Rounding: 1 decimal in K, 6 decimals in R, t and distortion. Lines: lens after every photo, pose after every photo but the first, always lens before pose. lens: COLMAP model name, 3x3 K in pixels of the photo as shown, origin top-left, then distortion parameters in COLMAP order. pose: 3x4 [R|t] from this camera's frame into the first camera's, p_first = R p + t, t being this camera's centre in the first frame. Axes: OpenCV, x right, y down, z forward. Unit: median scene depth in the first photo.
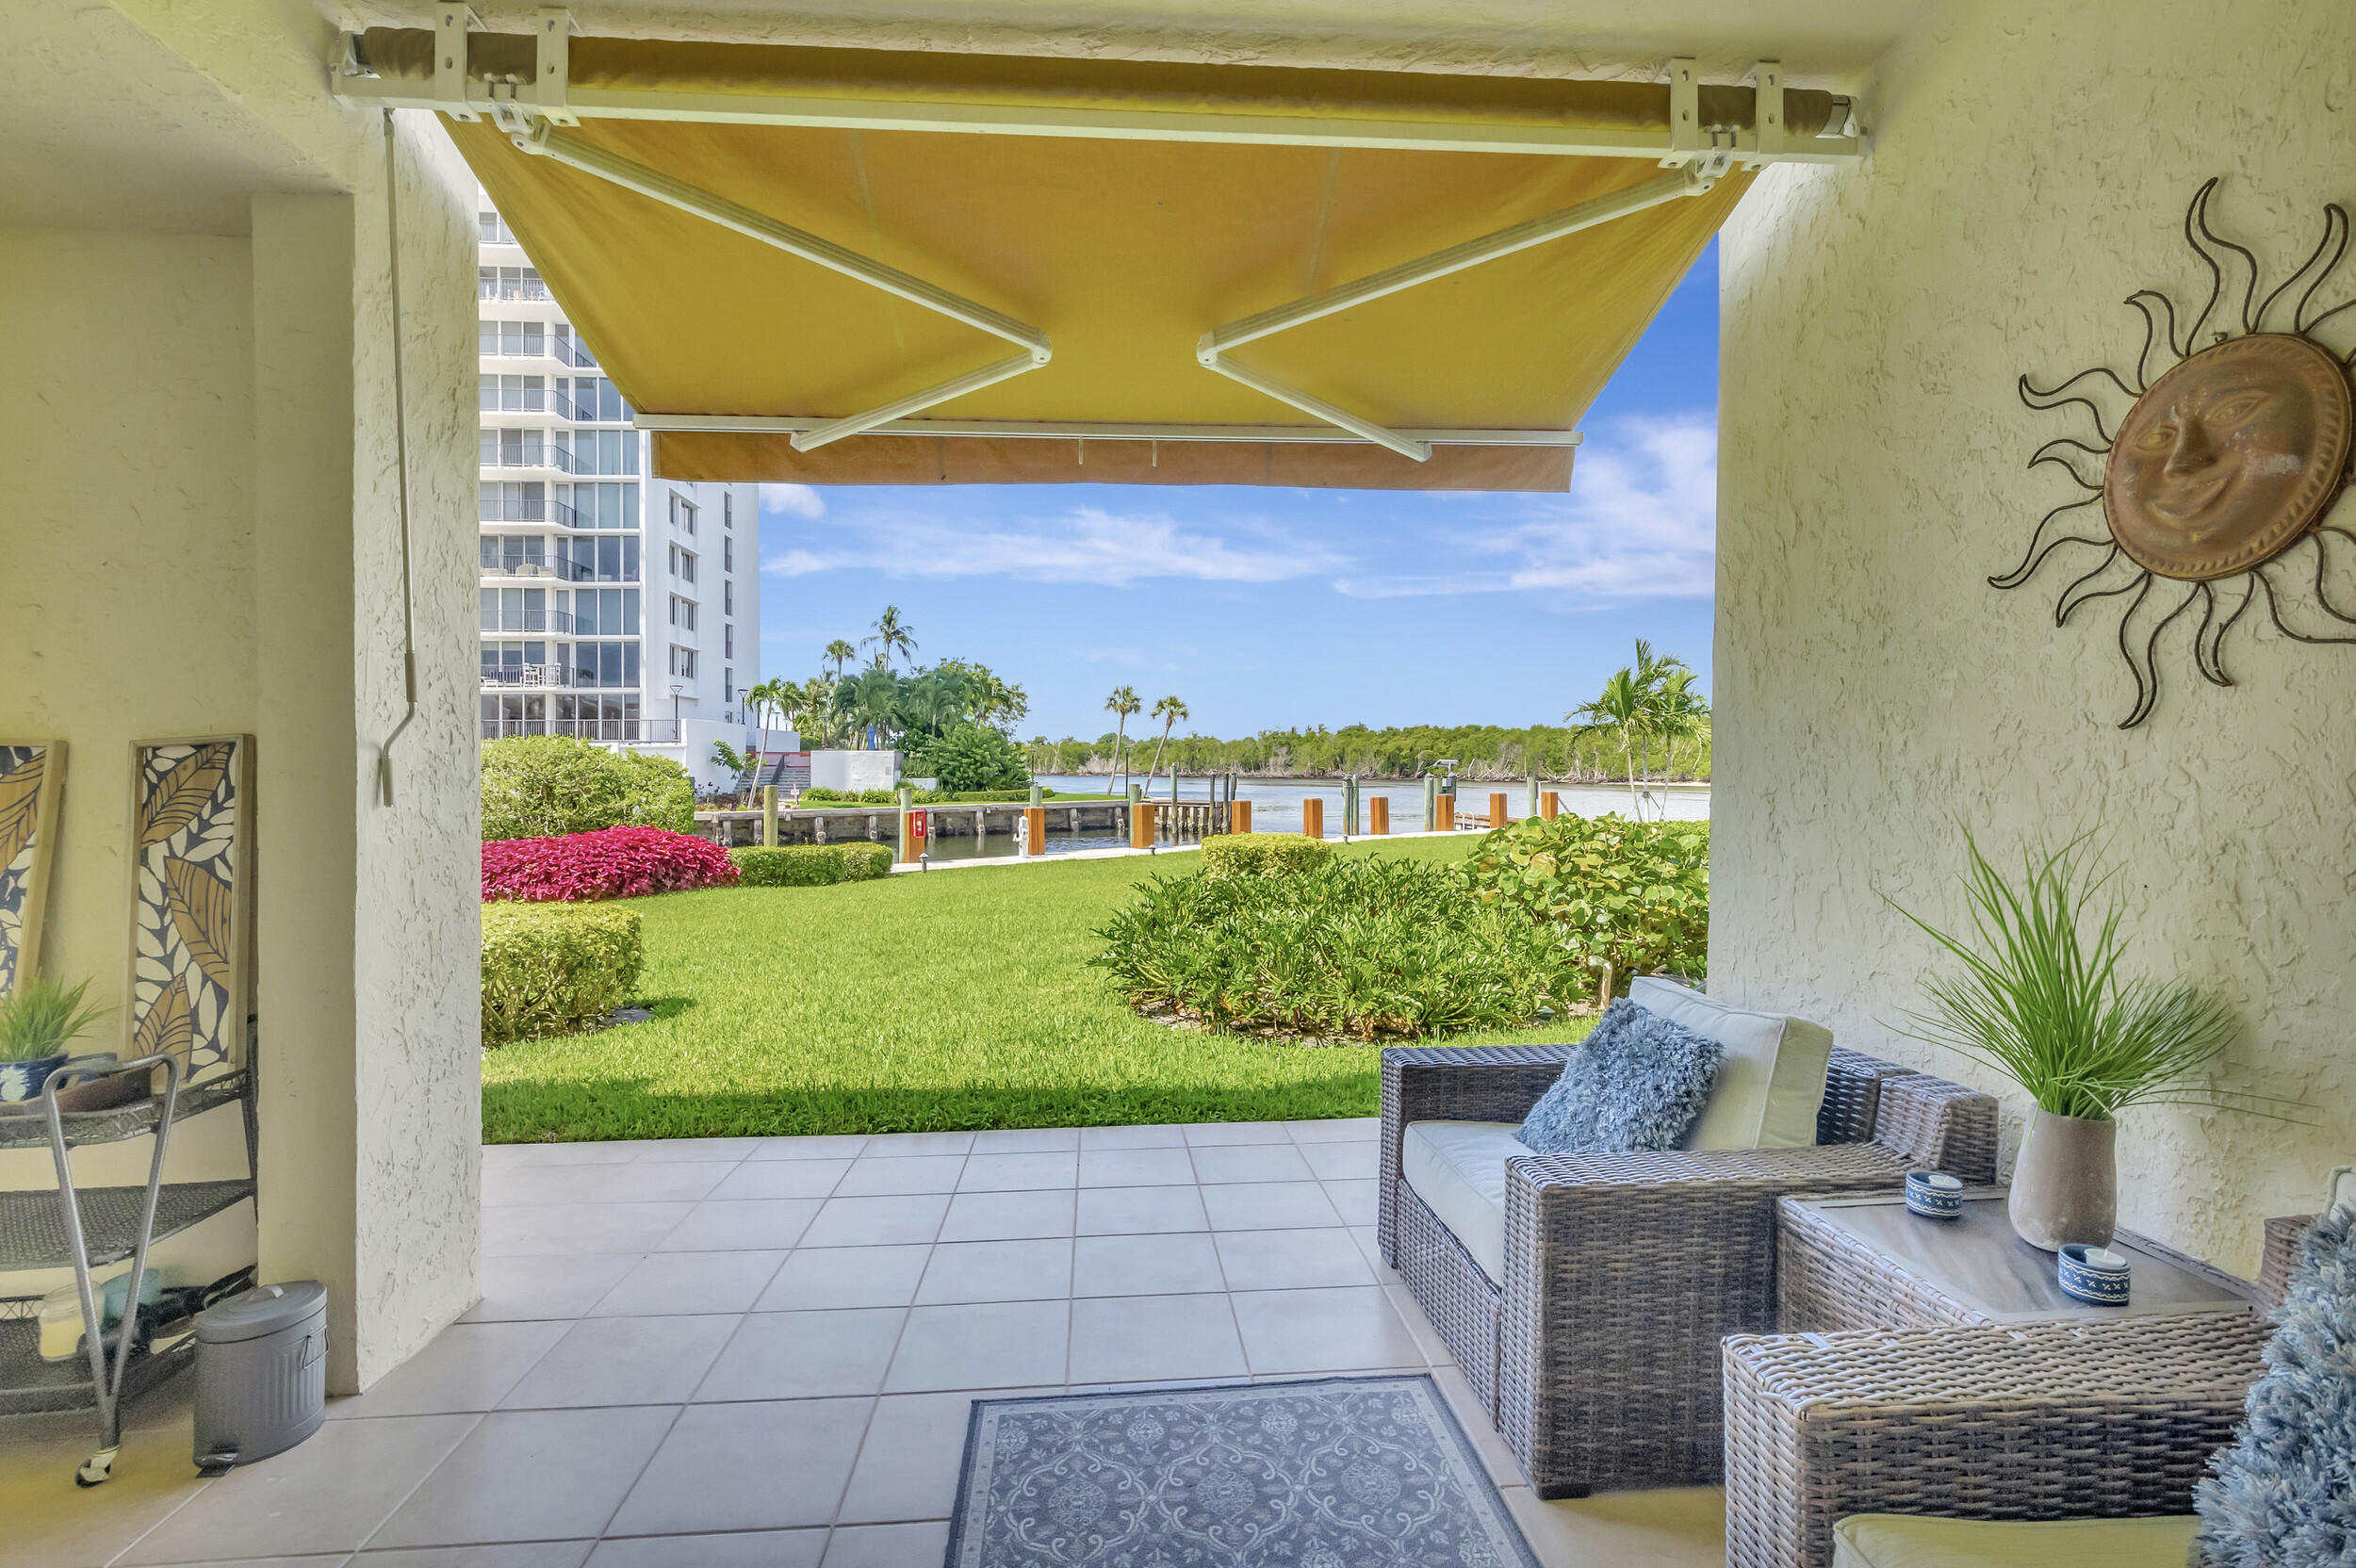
lens RADIAL K [[1064.8, 0, 1178.0], [0, 1064.8, 784.0], [0, 0, 1]] dist [-0.013076, -0.000161]
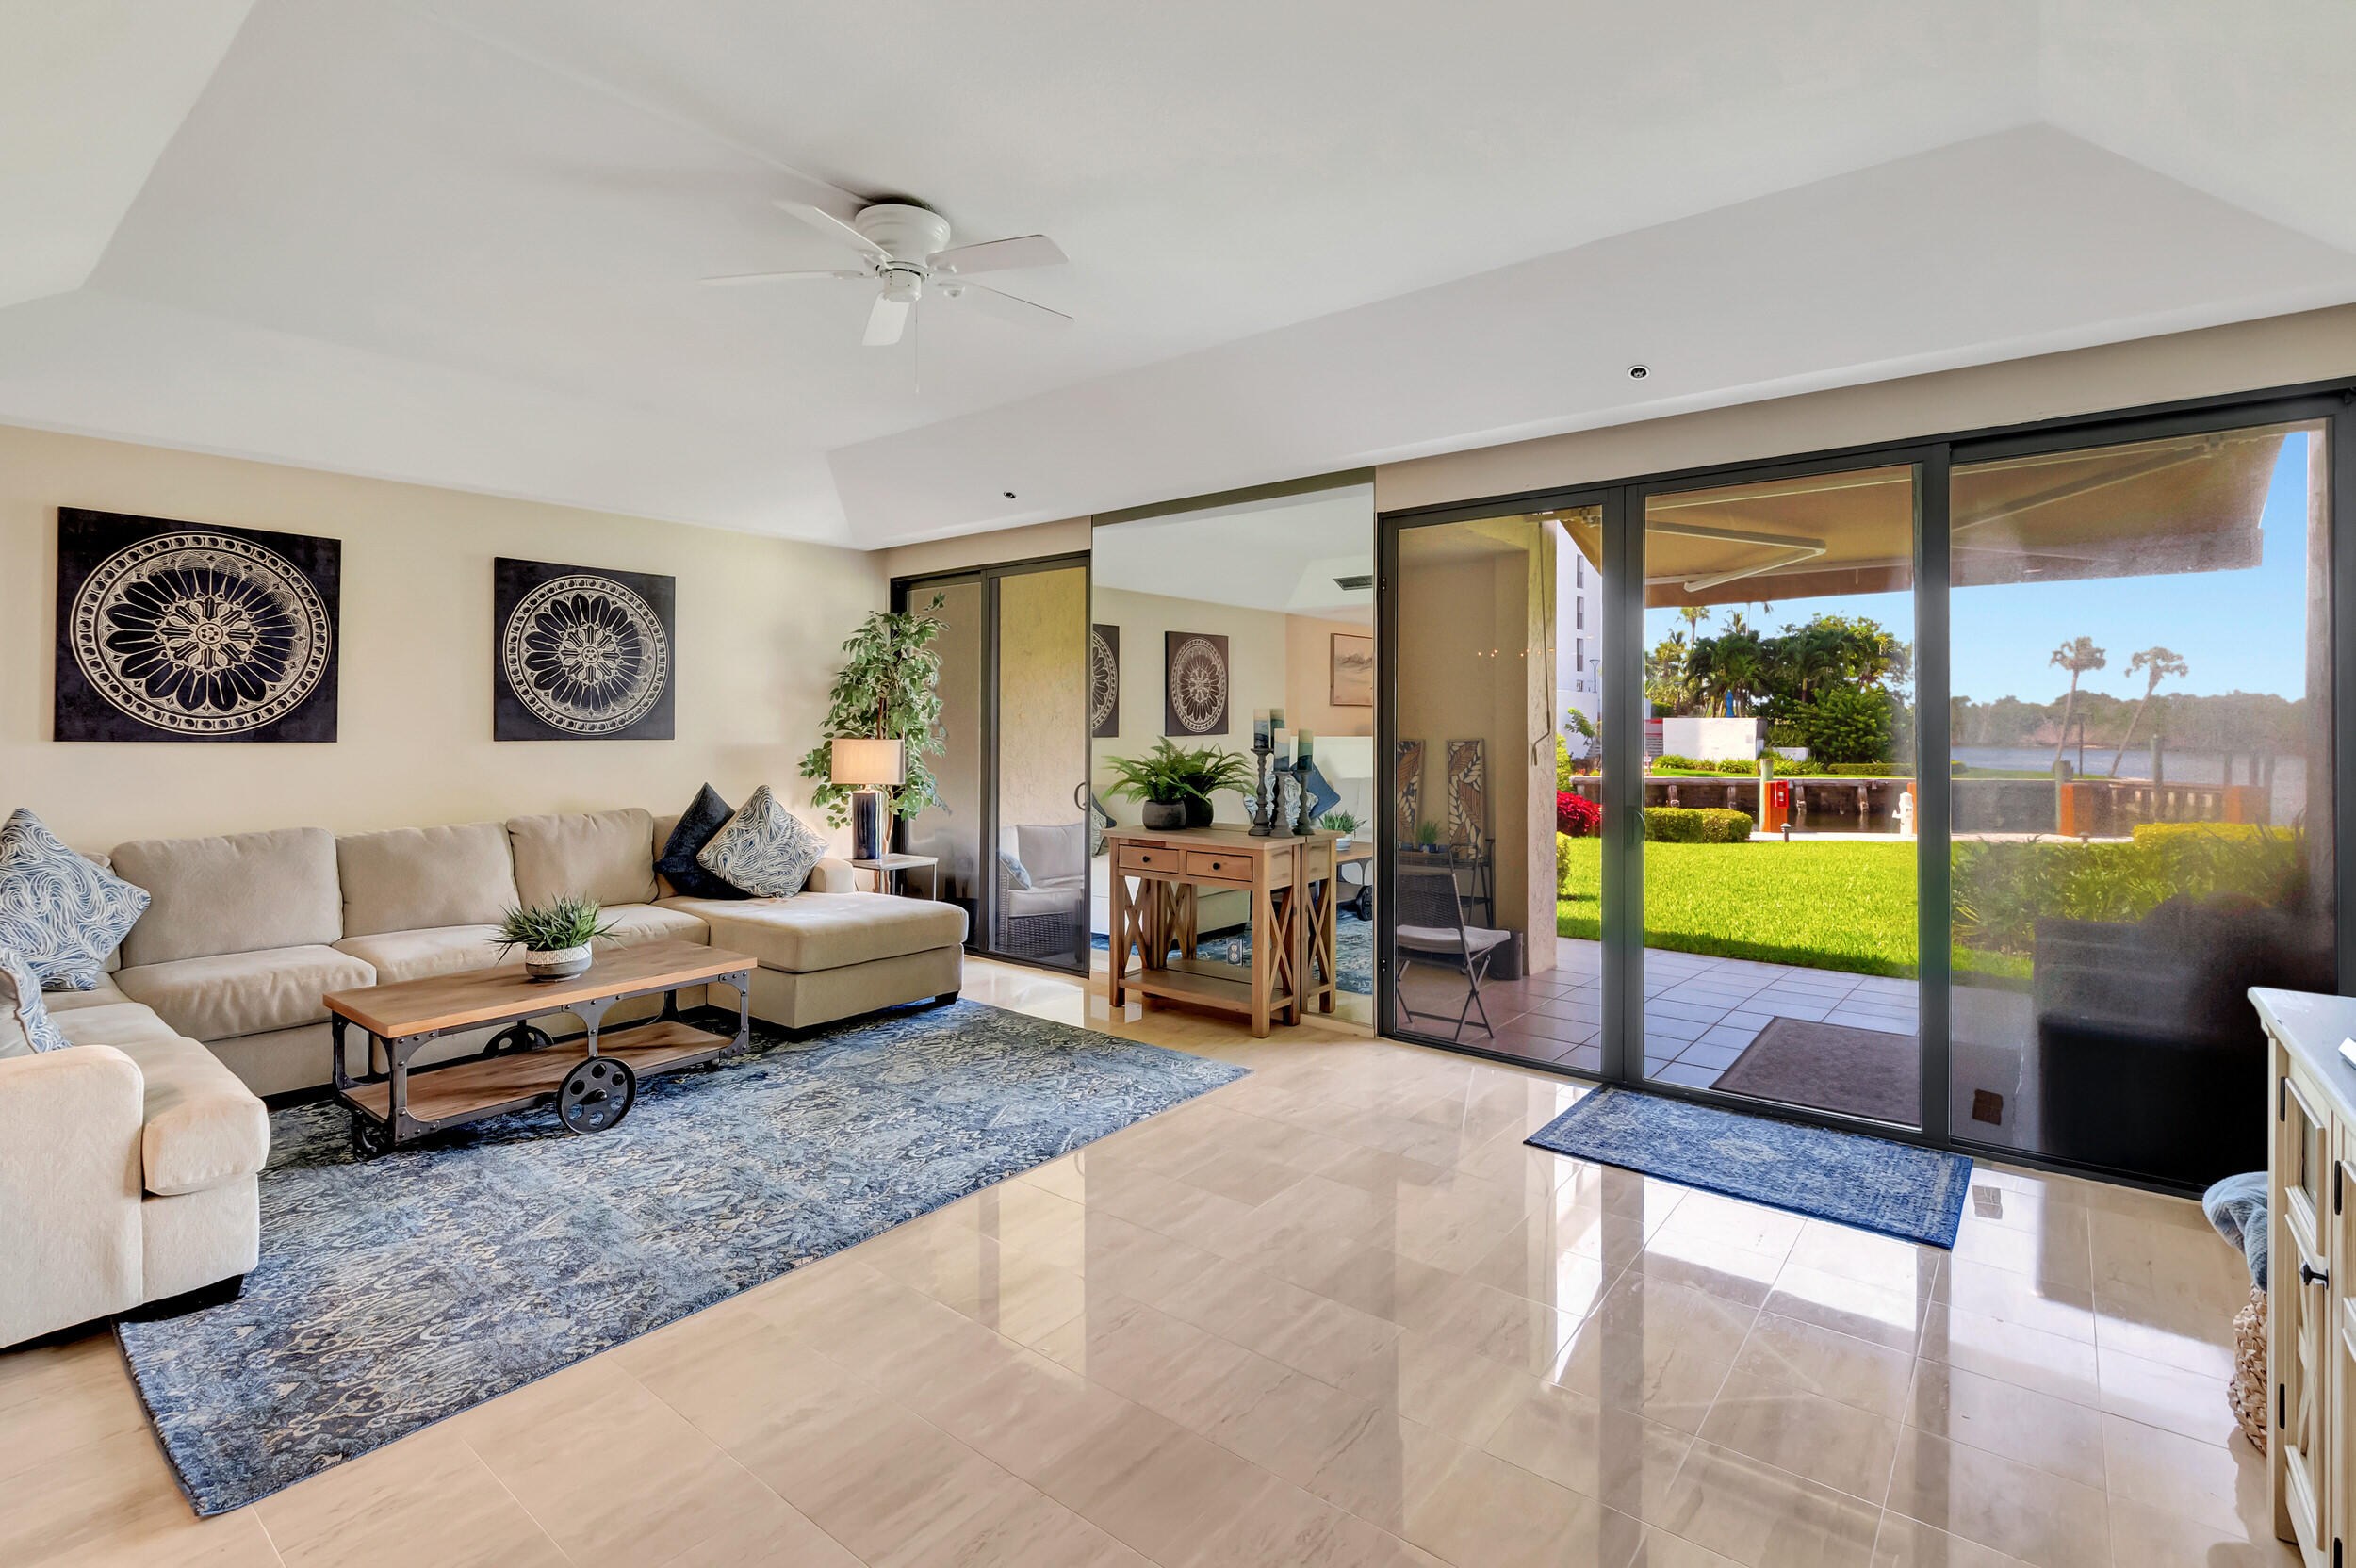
lens RADIAL K [[1093.6, 0, 1147.3], [0, 1093.6, 718.0], [0, 0, 1]] dist [0.000564, -0.000459]
pose [[0.718170, -0.002181, -0.695864, 0.038239], [-0.017684, 0.999615, -0.021383, -0.001757], [0.695642, 0.027662, 0.717855, -0.134702]]
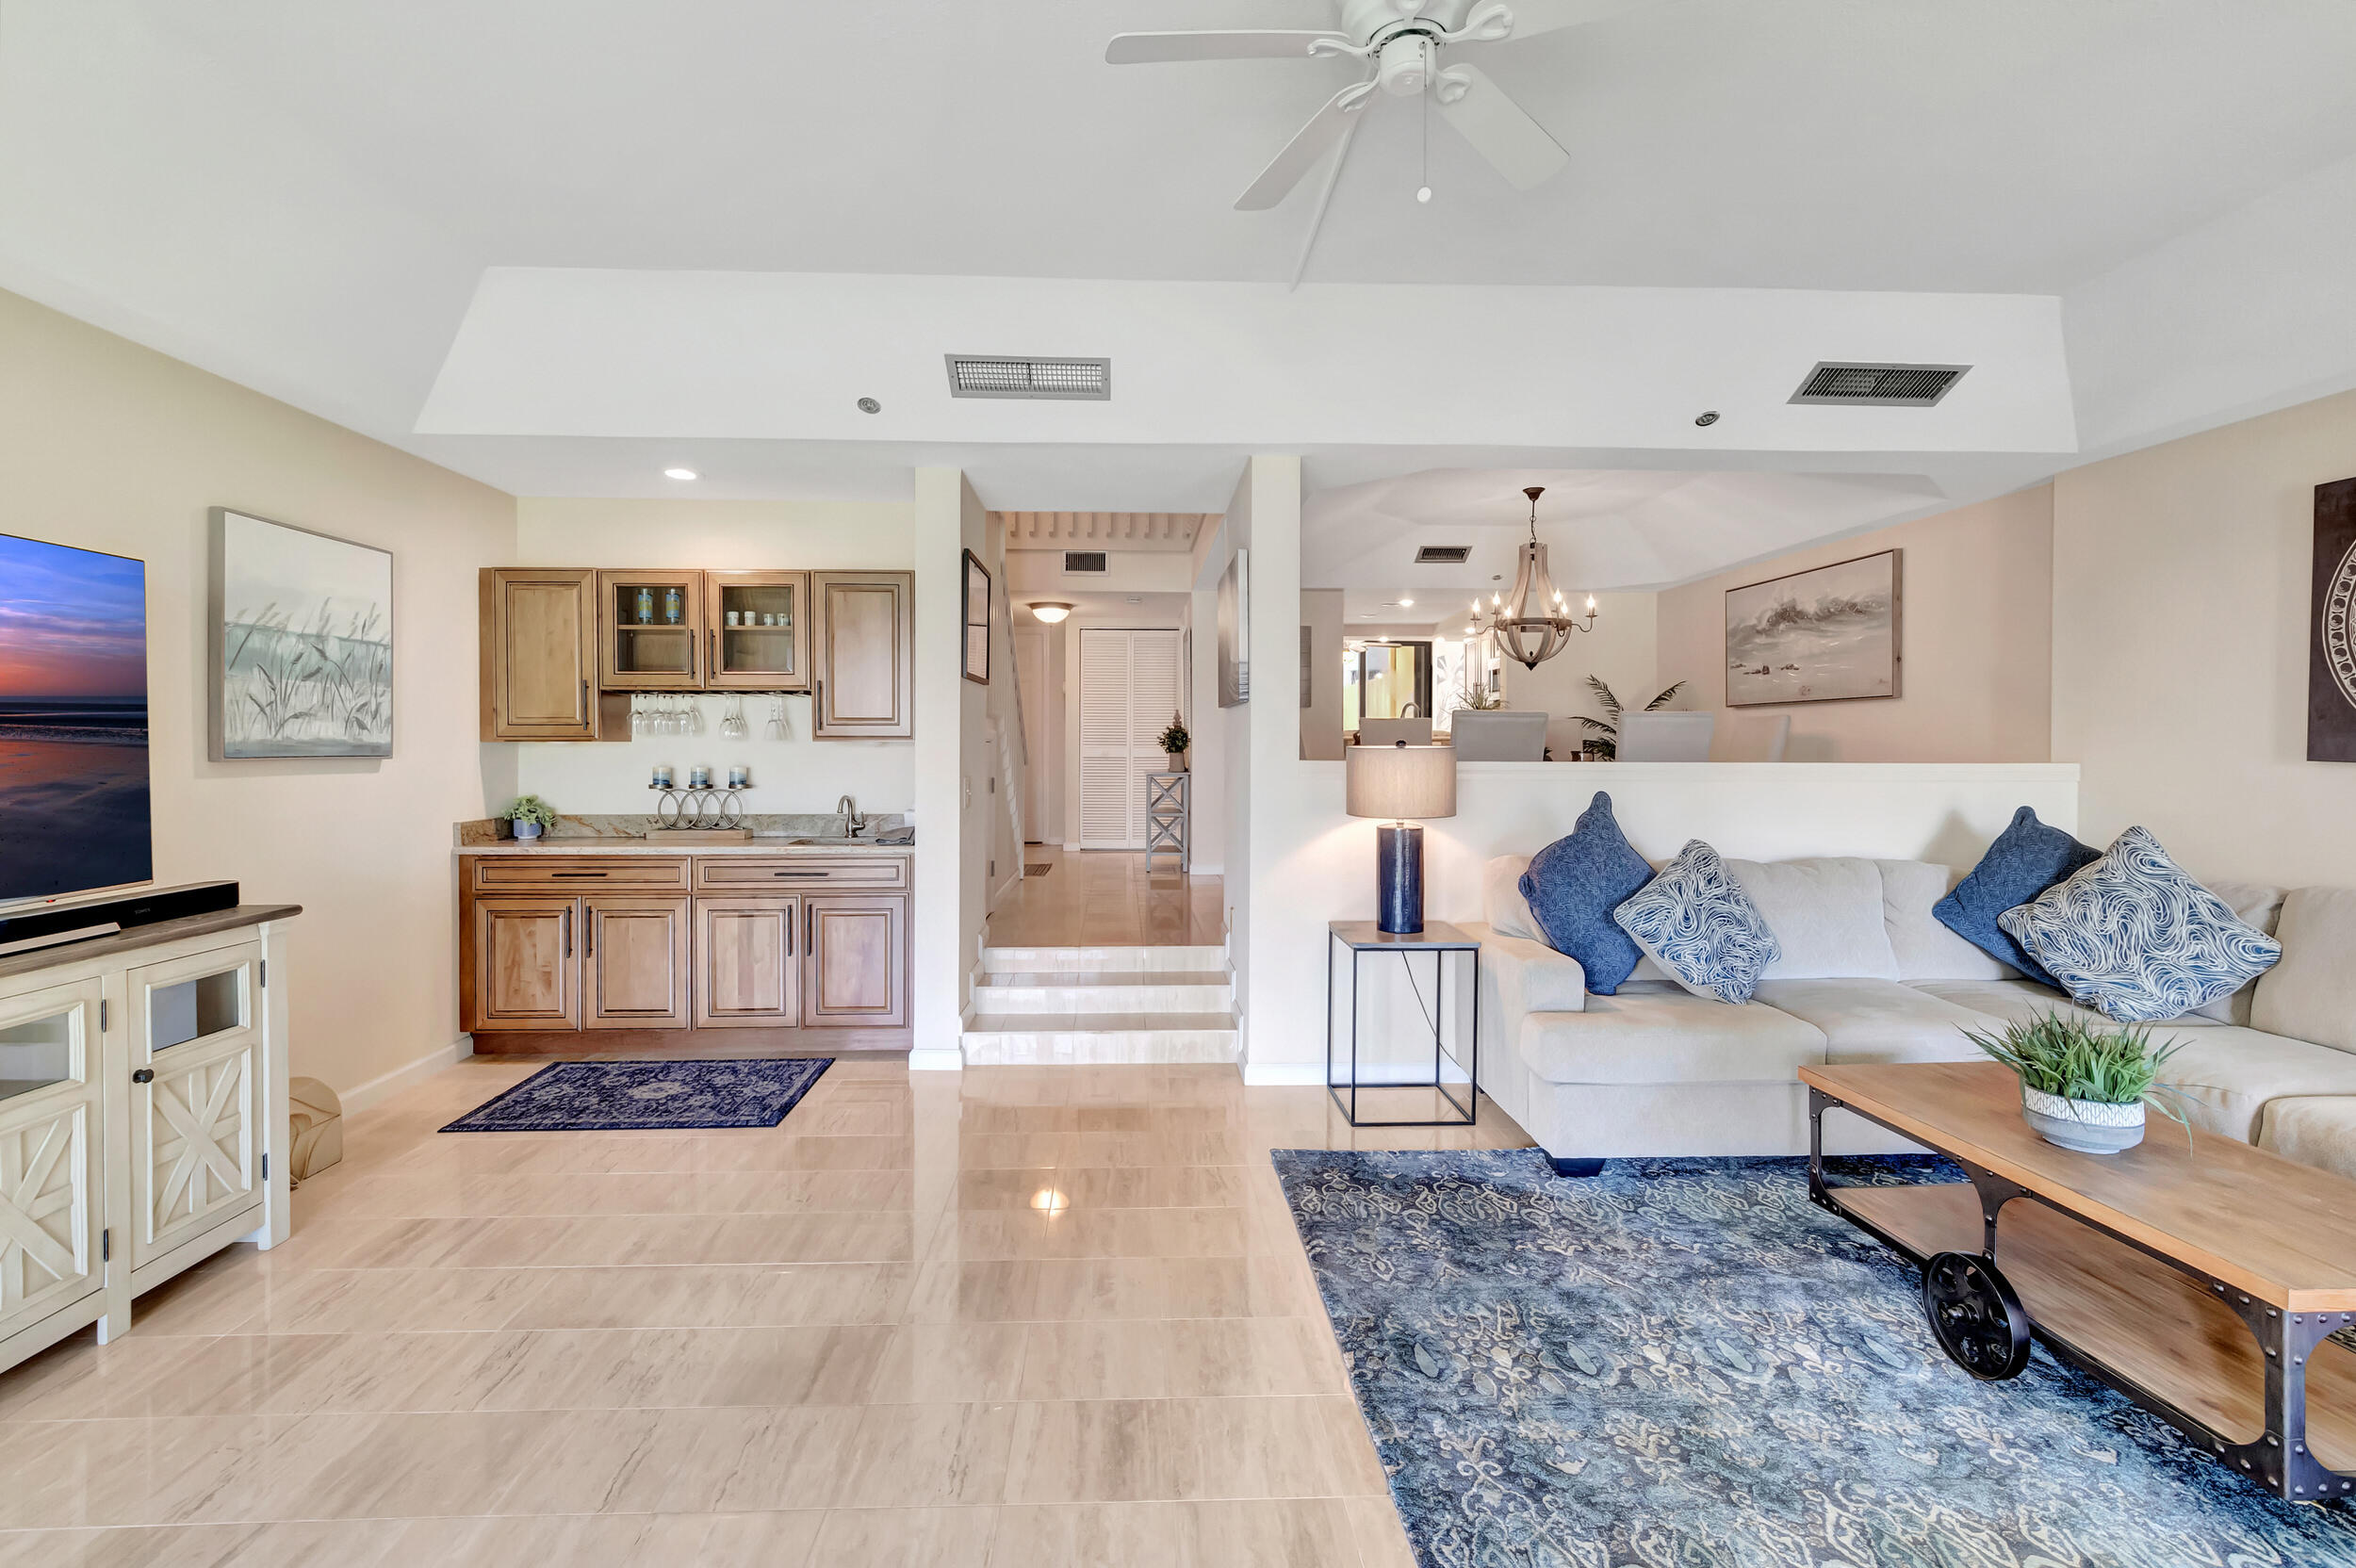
lens RADIAL K [[1077.0, 0, 1167.9], [0, 1077.0, 760.2], [0, 0, 1]] dist [-0.001877, -0.000367]
pose [[-0.999308, -0.000475, 0.037194, -0.034280], [0.000924, 0.999292, 0.037604, -0.003825], [-0.037185, 0.037613, -0.998600, -0.014274]]
